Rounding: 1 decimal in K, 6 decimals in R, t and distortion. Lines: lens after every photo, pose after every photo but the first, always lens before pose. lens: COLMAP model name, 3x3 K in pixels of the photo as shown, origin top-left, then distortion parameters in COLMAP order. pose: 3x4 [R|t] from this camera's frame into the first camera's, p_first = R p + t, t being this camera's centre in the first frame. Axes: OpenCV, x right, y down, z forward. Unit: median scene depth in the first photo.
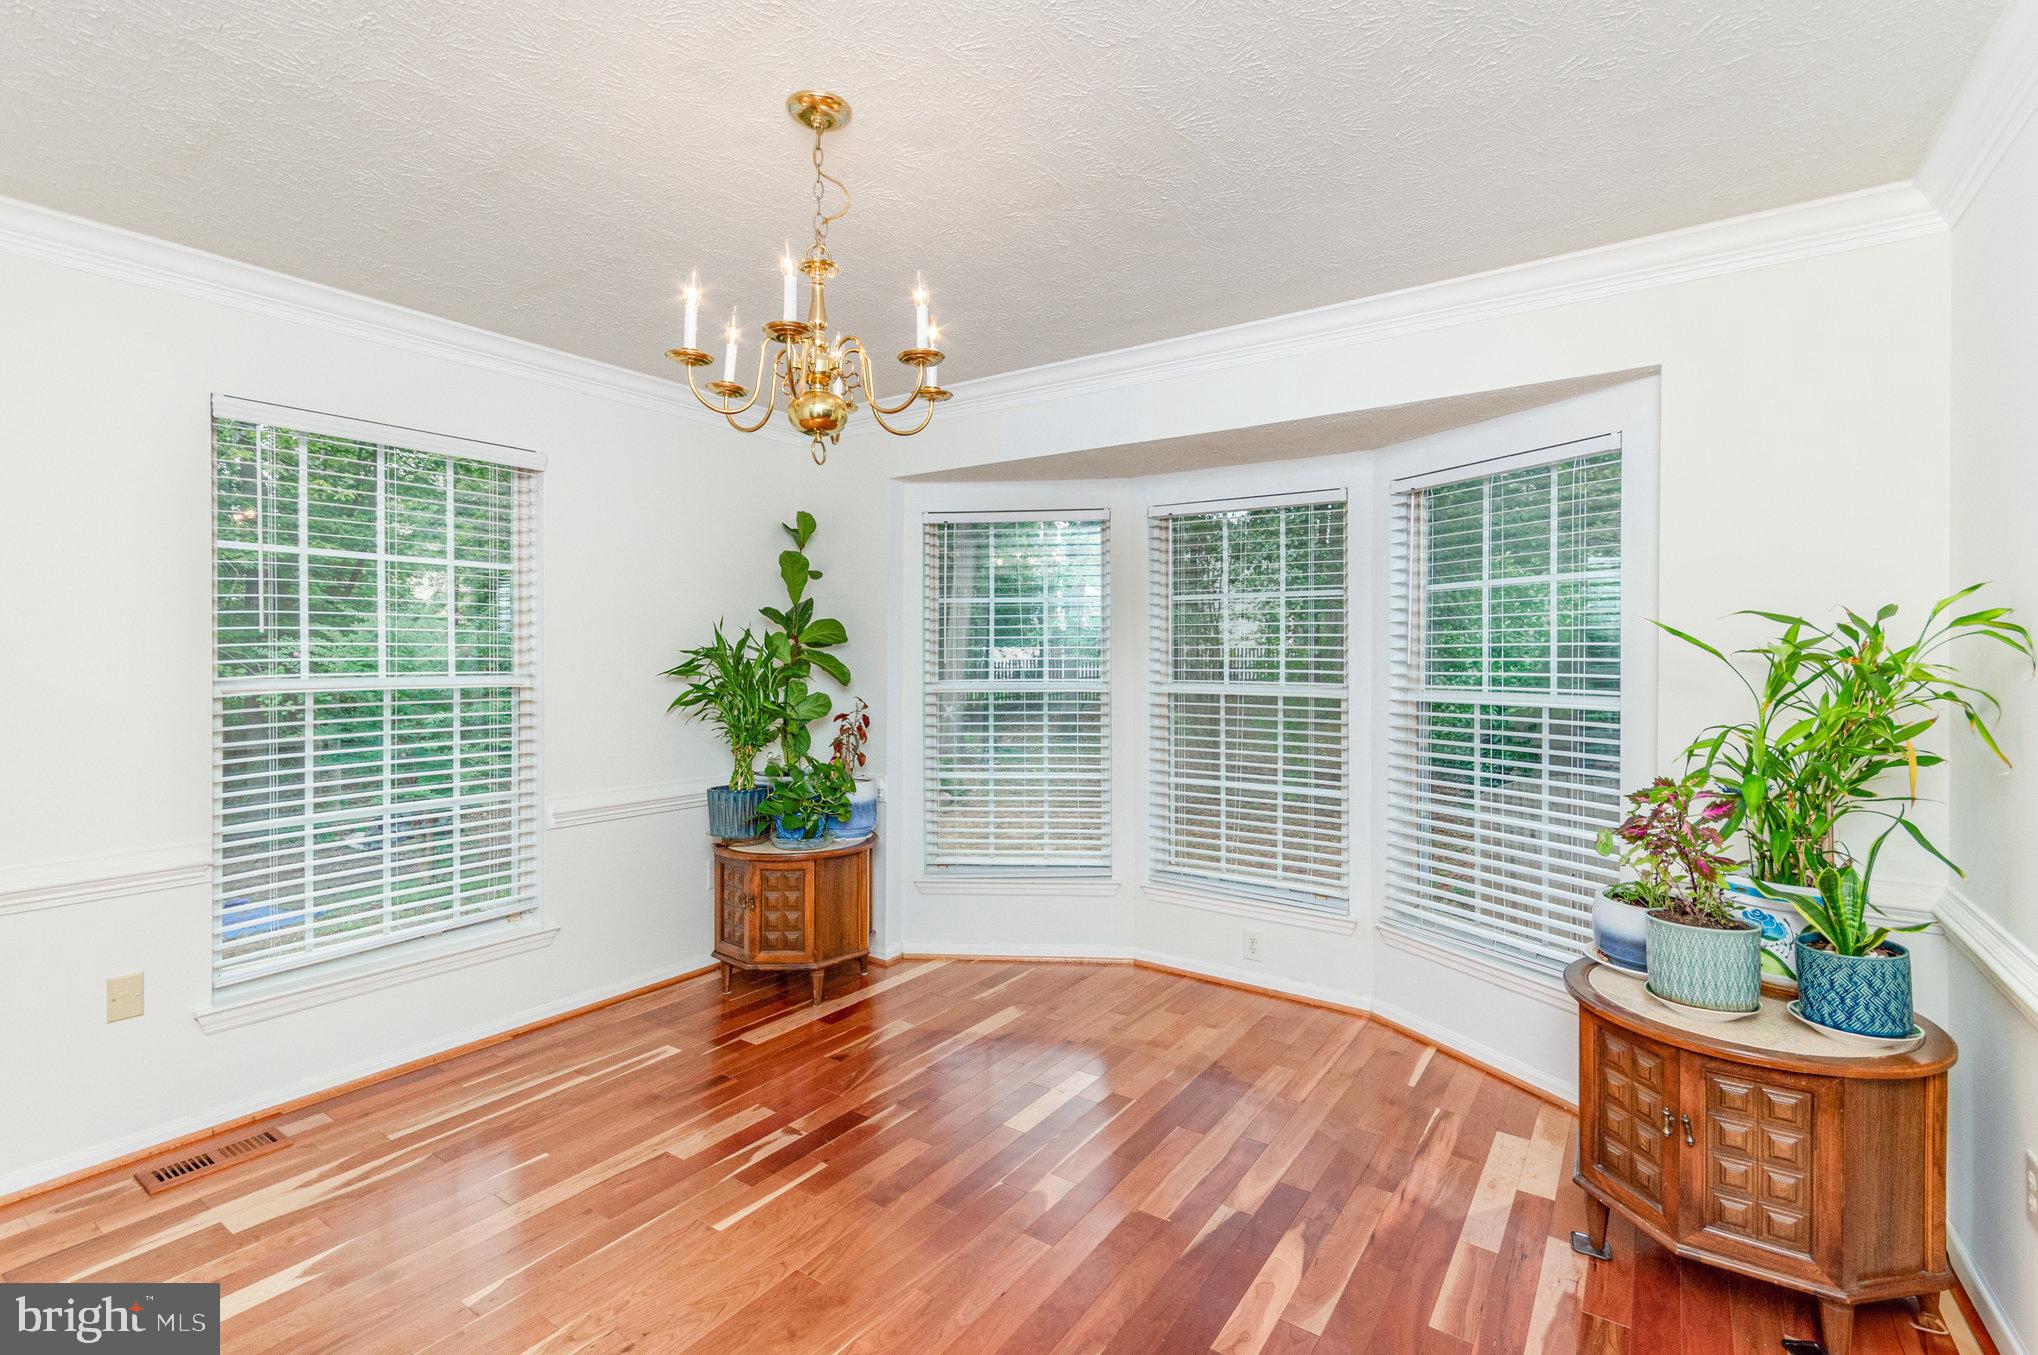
lens RADIAL K [[907.5, 0, 1017.5], [0, 907.5, 668.1], [0, 0, 1]] dist [0.000251, 0.000198]
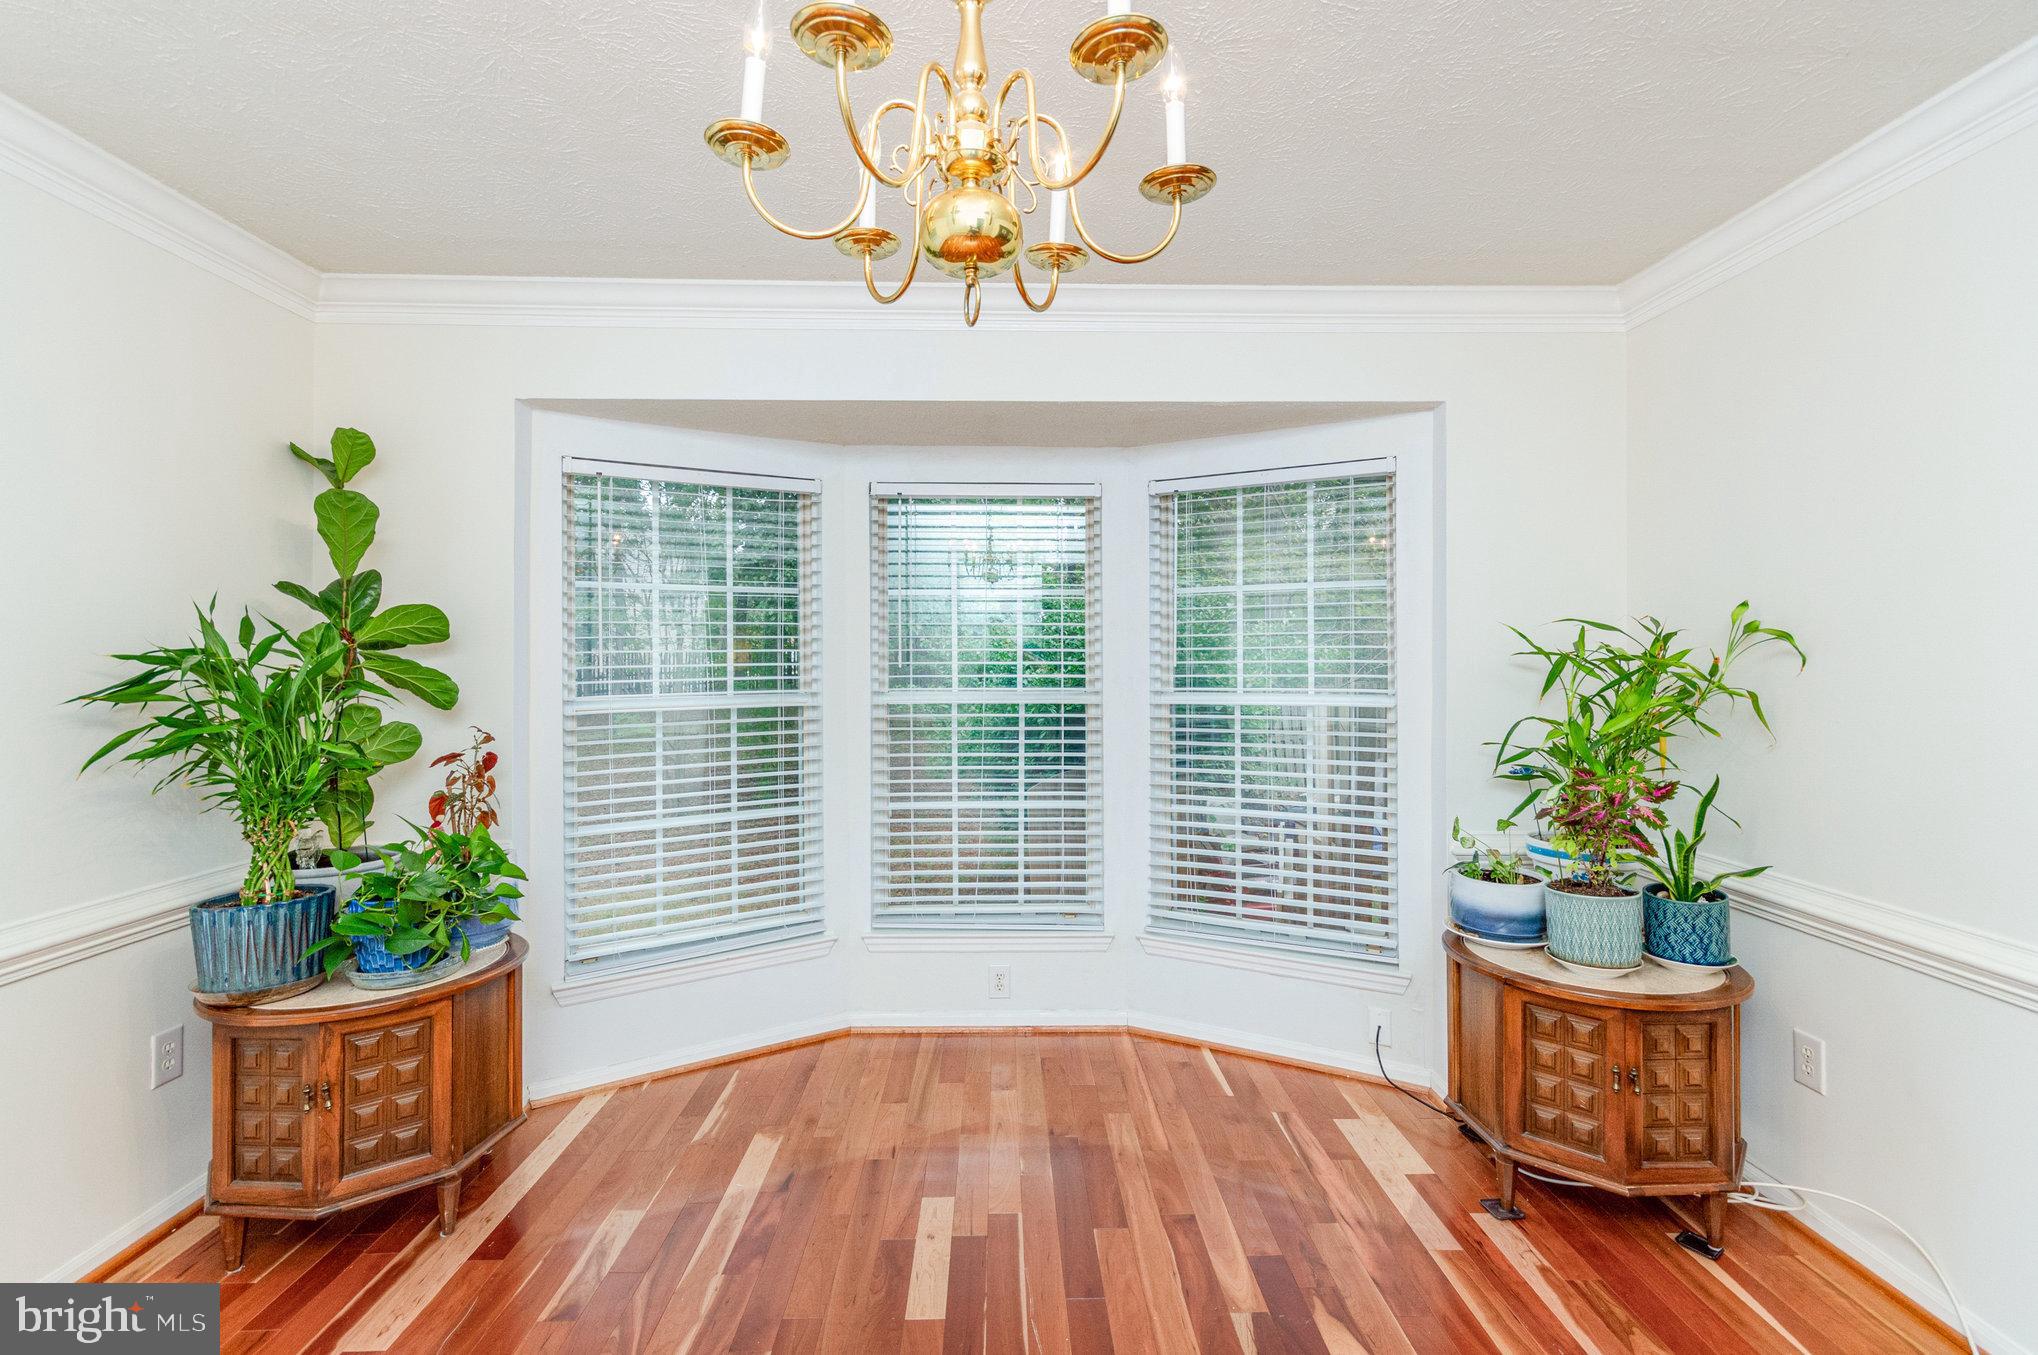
lens RADIAL K [[907.5, 0, 1015.4], [0, 907.5, 663.6], [0, 0, 1]] dist [0.000251, 0.000198]
pose [[0.807217, -0.006430, 0.590219, -0.274274], [0.012482, 0.999903, -0.006178, -0.004080], [-0.590122, 0.012354, 0.807219, 0.278541]]
